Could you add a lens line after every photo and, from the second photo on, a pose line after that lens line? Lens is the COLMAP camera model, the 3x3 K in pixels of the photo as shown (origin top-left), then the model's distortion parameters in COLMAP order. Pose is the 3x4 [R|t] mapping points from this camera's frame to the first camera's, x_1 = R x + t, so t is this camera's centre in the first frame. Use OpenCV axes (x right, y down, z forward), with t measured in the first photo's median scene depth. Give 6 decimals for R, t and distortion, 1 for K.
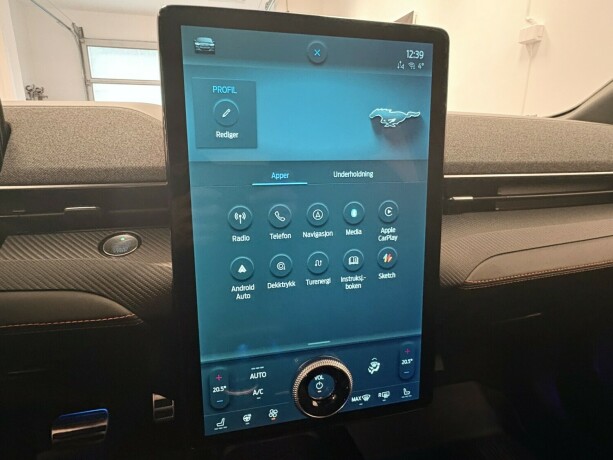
lens RADIAL K [[359.3, 0, 294.0], [0, 359.3, 230.0], [0, 0, 1]] dist [0.000952, 0.006601]
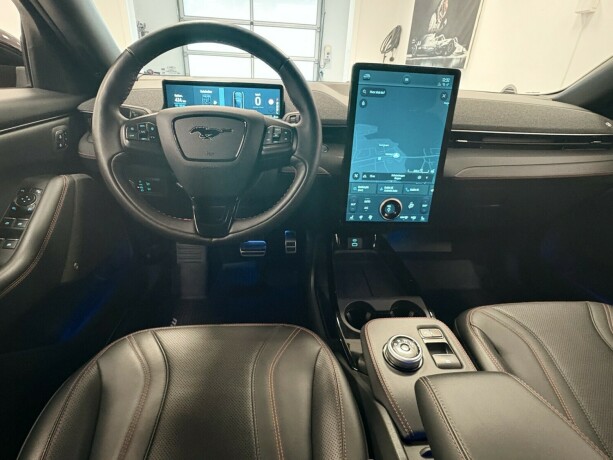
lens RADIAL K [[324.9, 0, 303.9], [0, 324.9, 228.3], [0, 0, 1]] dist [0.007360, 0.000176]
pose [[0.988962, 0.102293, -0.107188, -0.277701], [-0.080870, 0.978835, 0.187997, 0.171021], [0.124150, -0.177254, 0.976303, -1.436653]]
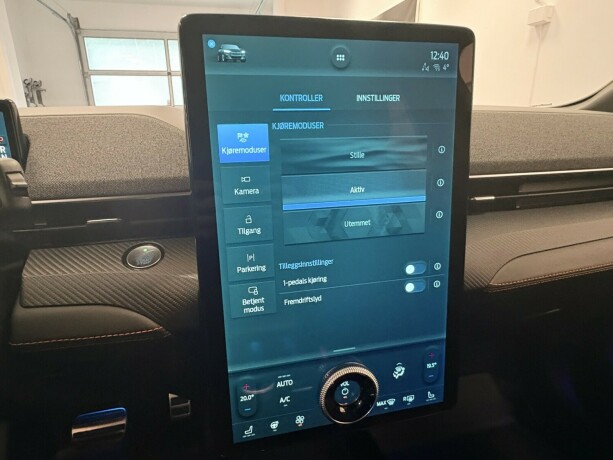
lens RADIAL K [[359.3, 0, 292.9], [0, 359.3, 230.6], [0, 0, 1]] dist [0.000952, 0.006601]
pose [[0.999751, -0.020225, -0.009470, -0.056651], [0.020530, 0.999232, 0.033384, -0.052911], [0.008787, -0.033570, 0.999398, 0.010669]]
